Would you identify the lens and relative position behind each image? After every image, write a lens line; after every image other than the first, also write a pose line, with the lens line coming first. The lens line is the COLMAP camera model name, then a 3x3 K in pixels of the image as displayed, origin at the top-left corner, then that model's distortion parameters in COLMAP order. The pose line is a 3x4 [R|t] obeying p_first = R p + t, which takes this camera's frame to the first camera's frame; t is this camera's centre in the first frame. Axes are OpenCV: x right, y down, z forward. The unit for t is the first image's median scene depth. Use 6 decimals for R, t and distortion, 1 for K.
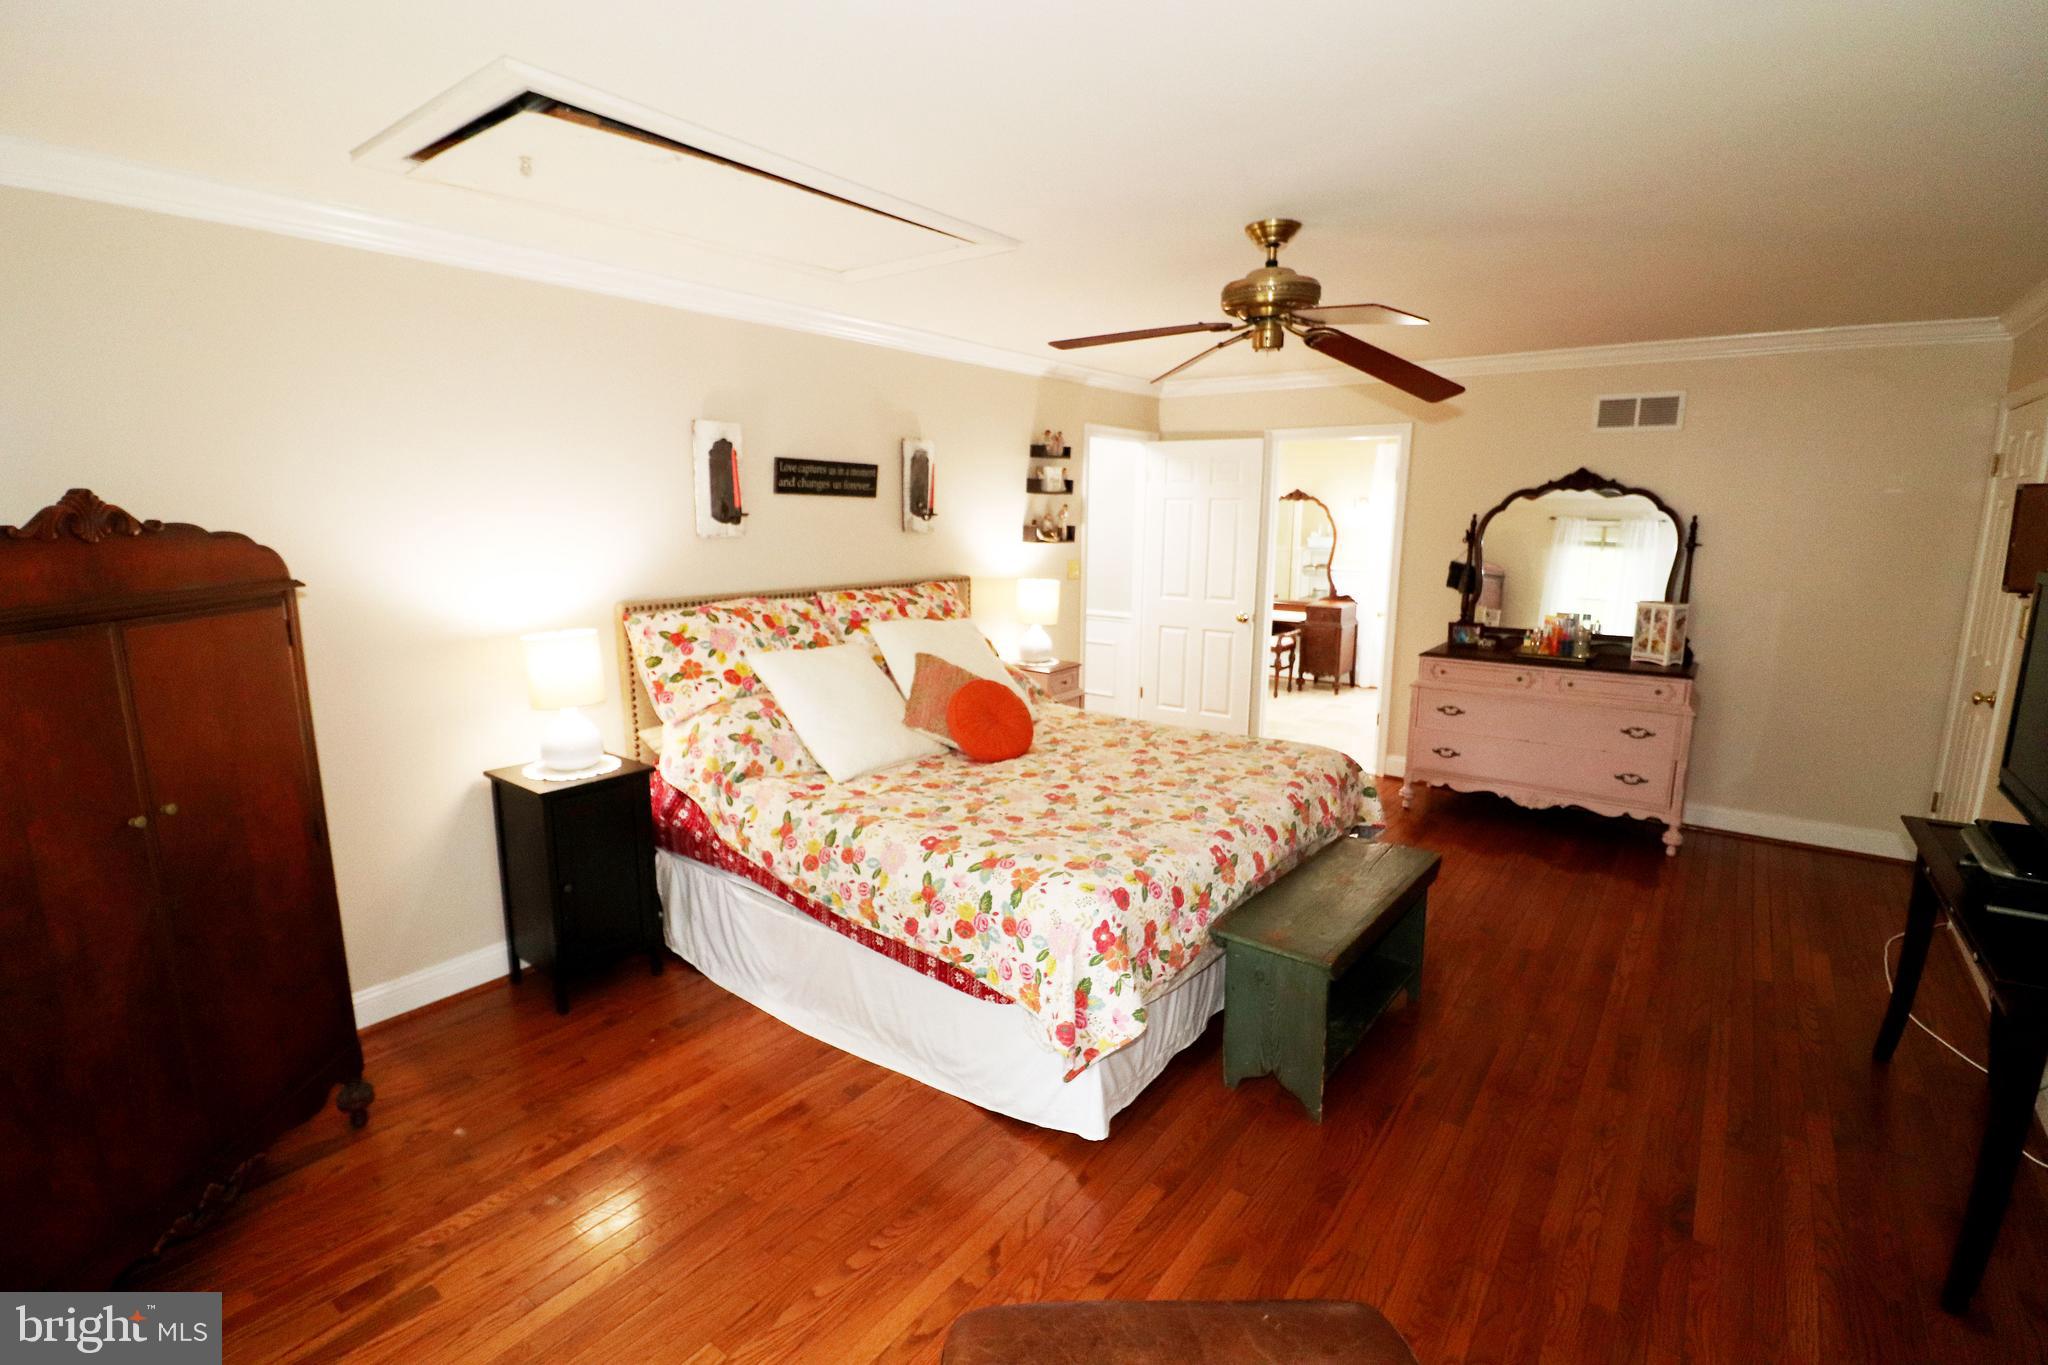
lens RADIAL K [[948.6, 0, 1020.8], [0, 948.6, 676.6], [0, 0, 1]] dist [-0.005217, -0.003041]
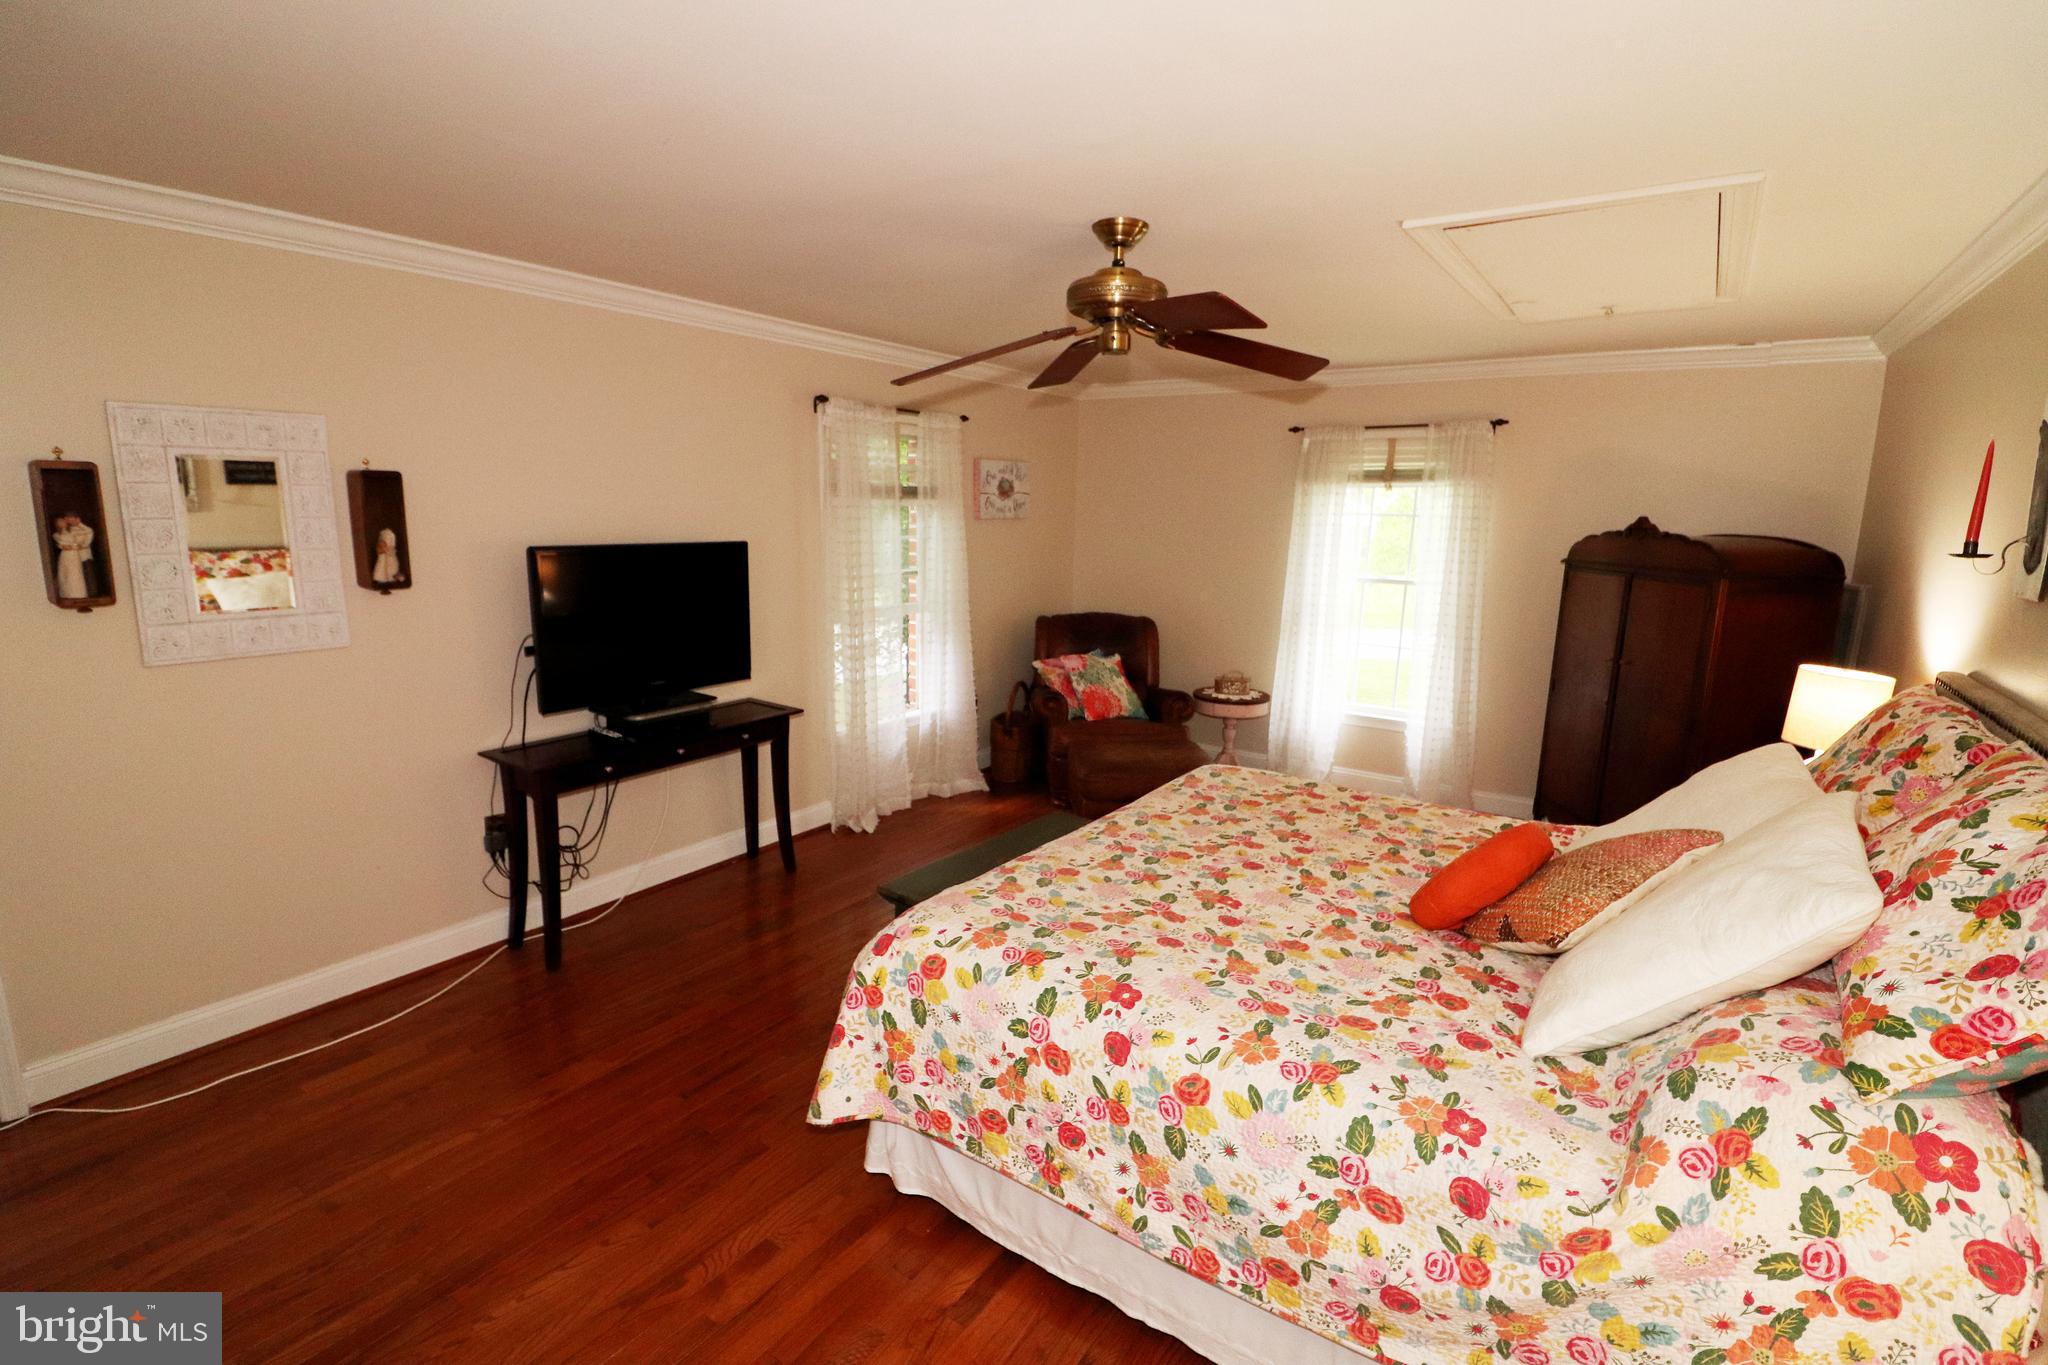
lens RADIAL K [[948.6, 0, 1020.8], [0, 948.6, 689.9], [0, 0, 1]] dist [-0.005217, -0.003041]
pose [[-0.999022, -0.011553, -0.042679, 0.277893], [-0.026236, 0.931858, 0.361875, -0.266156], [0.035590, 0.362640, -0.931249, 1.442083]]
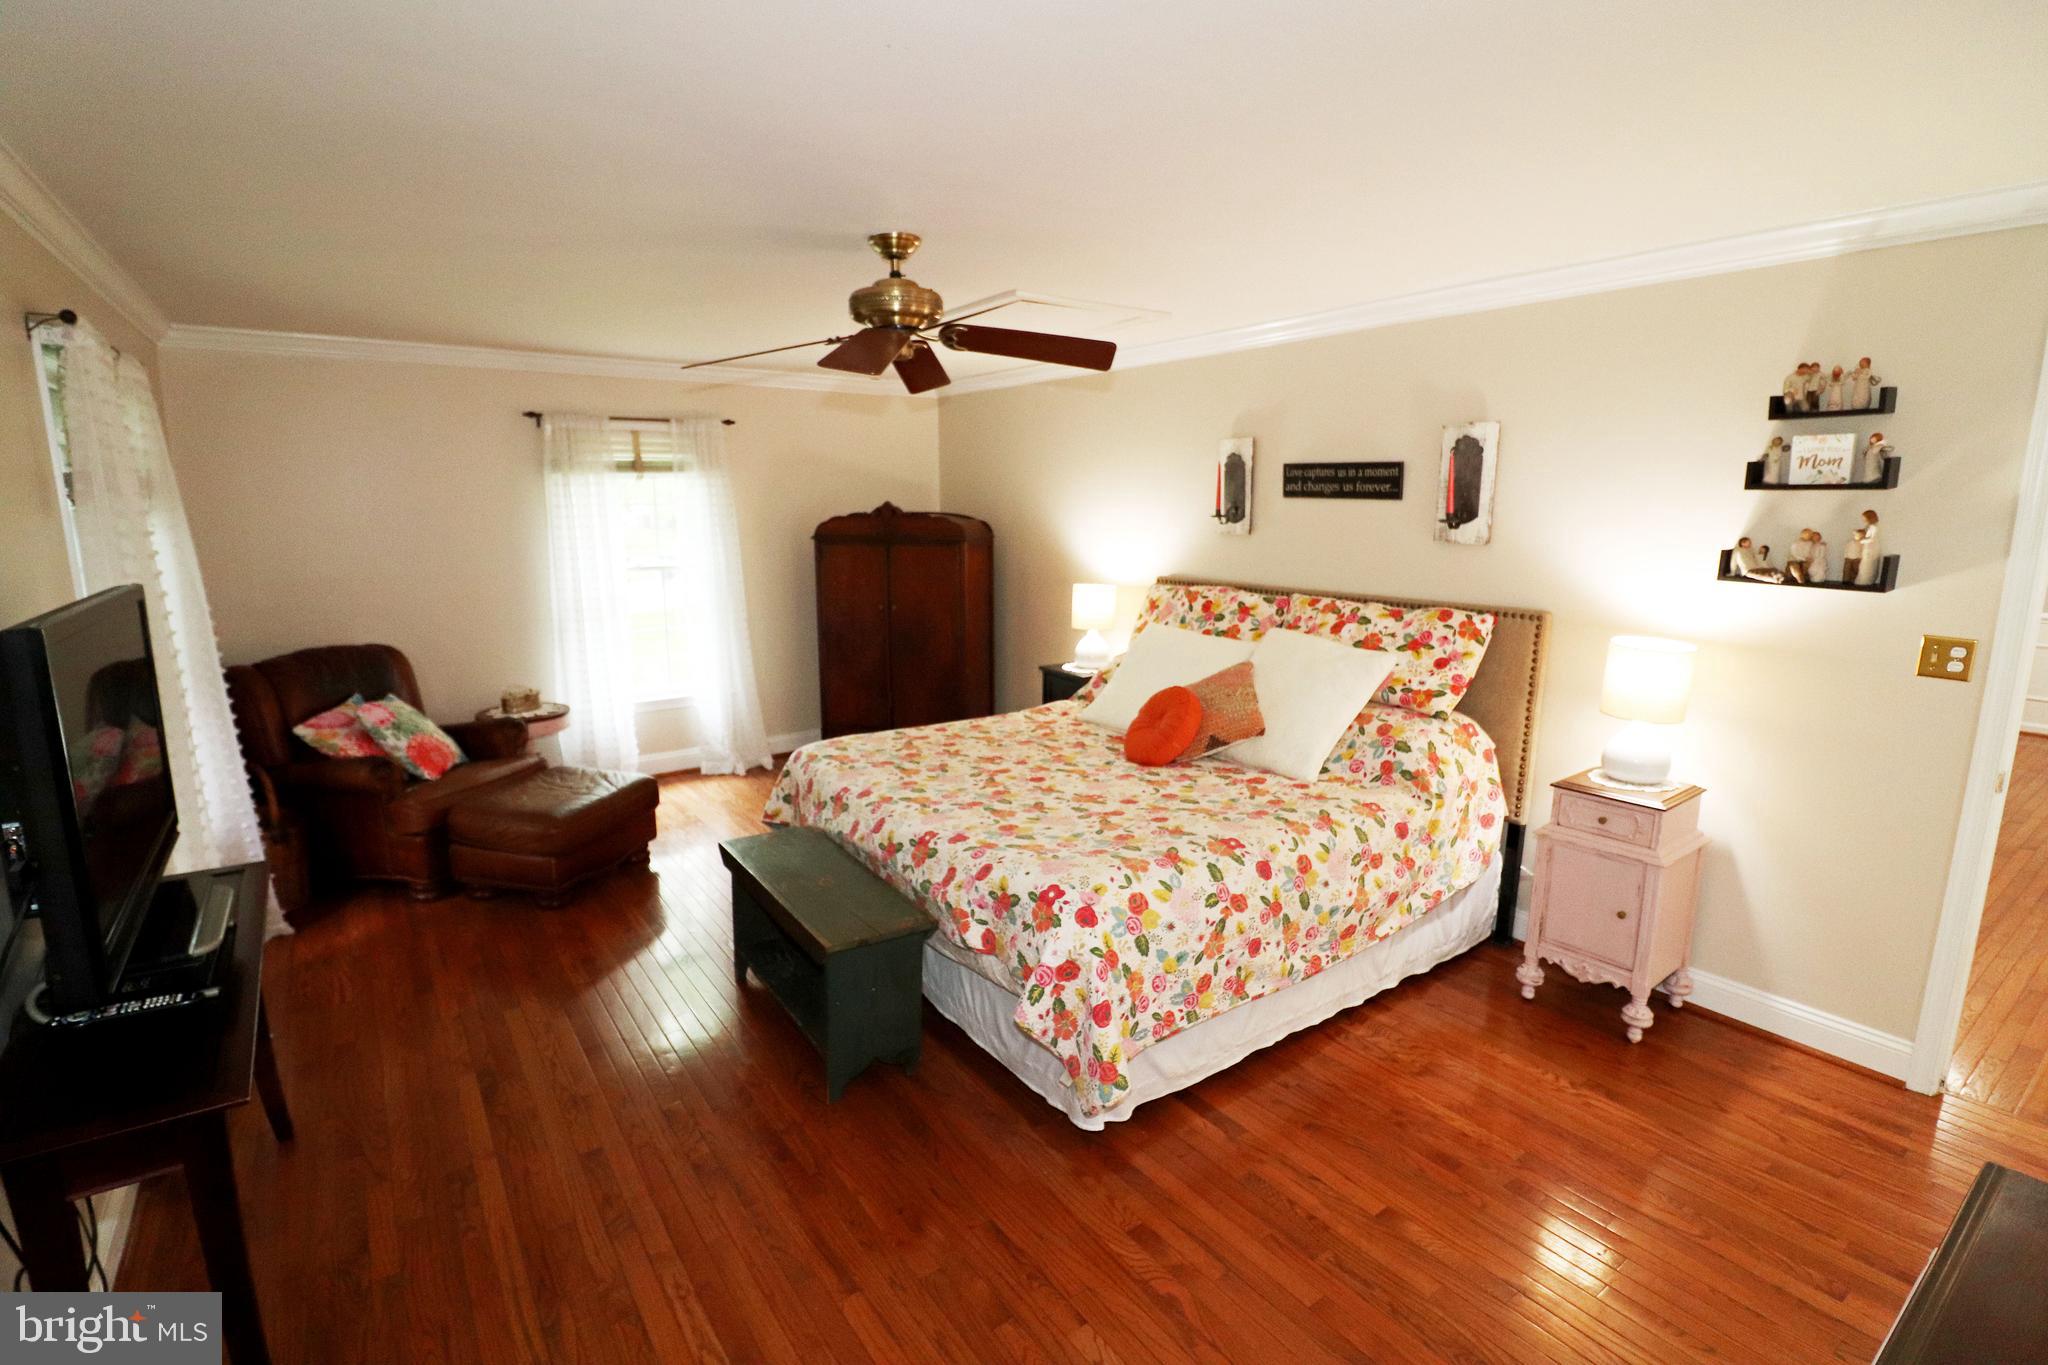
lens RADIAL K [[948.6, 0, 1008.1], [0, 948.6, 679.5], [0, 0, 1]] dist [-0.005217, -0.003041]
pose [[-0.297327, 0.175710, -0.938468, 0.891549], [-0.169941, 0.957486, 0.233112, -0.194451], [0.939530, 0.228795, -0.254826, 1.037867]]
